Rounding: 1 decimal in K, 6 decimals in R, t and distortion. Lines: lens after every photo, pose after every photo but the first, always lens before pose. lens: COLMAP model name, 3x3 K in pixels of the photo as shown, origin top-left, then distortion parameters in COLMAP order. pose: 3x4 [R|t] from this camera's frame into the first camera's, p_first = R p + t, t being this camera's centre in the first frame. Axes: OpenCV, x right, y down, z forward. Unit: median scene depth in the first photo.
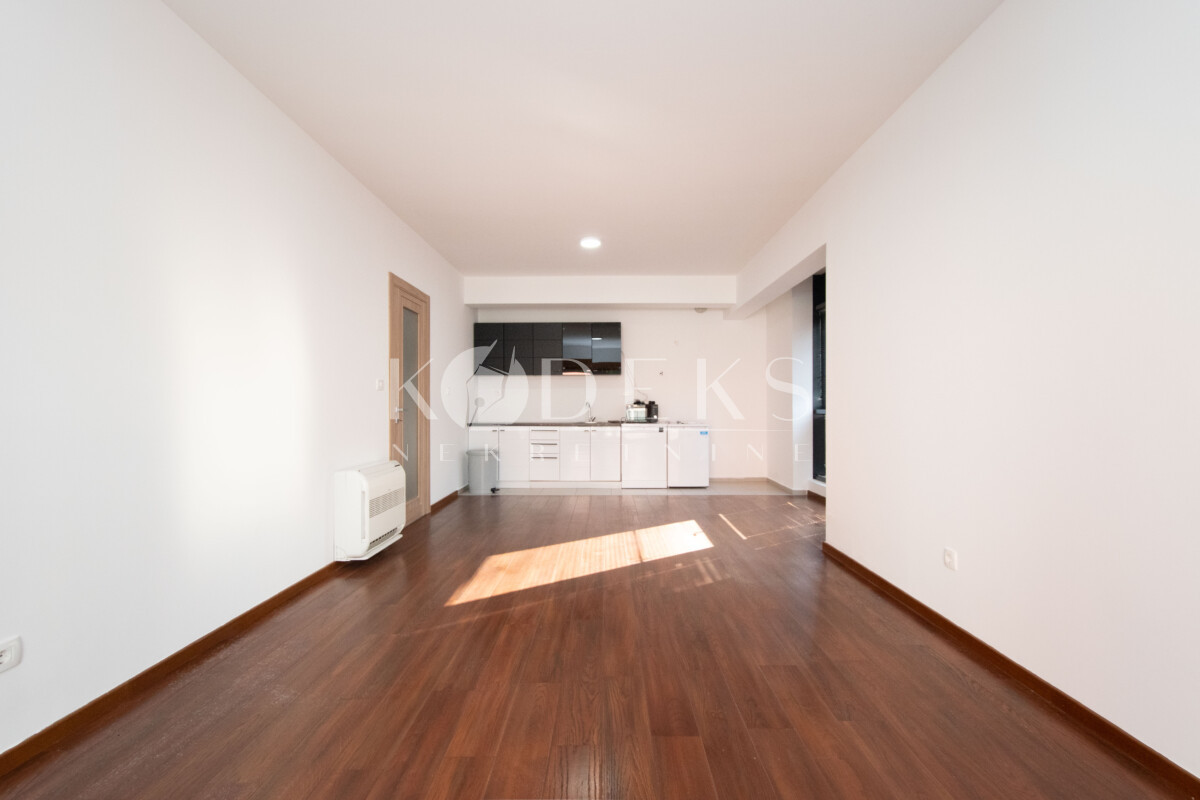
lens RADIAL K [[515.8, 0, 589.3], [0, 515.8, 403.6], [0, 0, 1]] dist [0.000399, 0.000537]
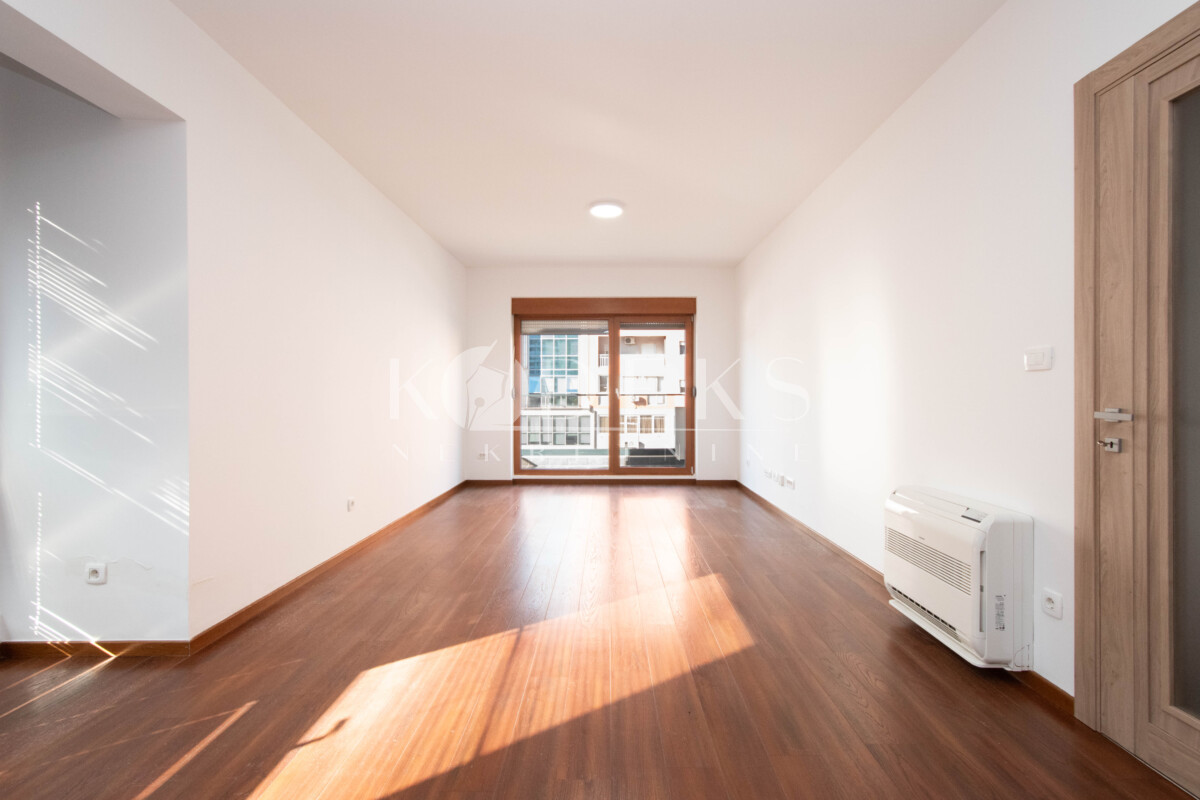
lens RADIAL K [[515.8, 0, 595.7], [0, 515.8, 399.1], [0, 0, 1]] dist [0.000399, 0.000537]
pose [[-0.999931, 0.000545, -0.011758, 0.009364], [0.000567, 0.999998, -0.001831, 0.000530], [0.011757, -0.001838, -0.999929, 1.502138]]
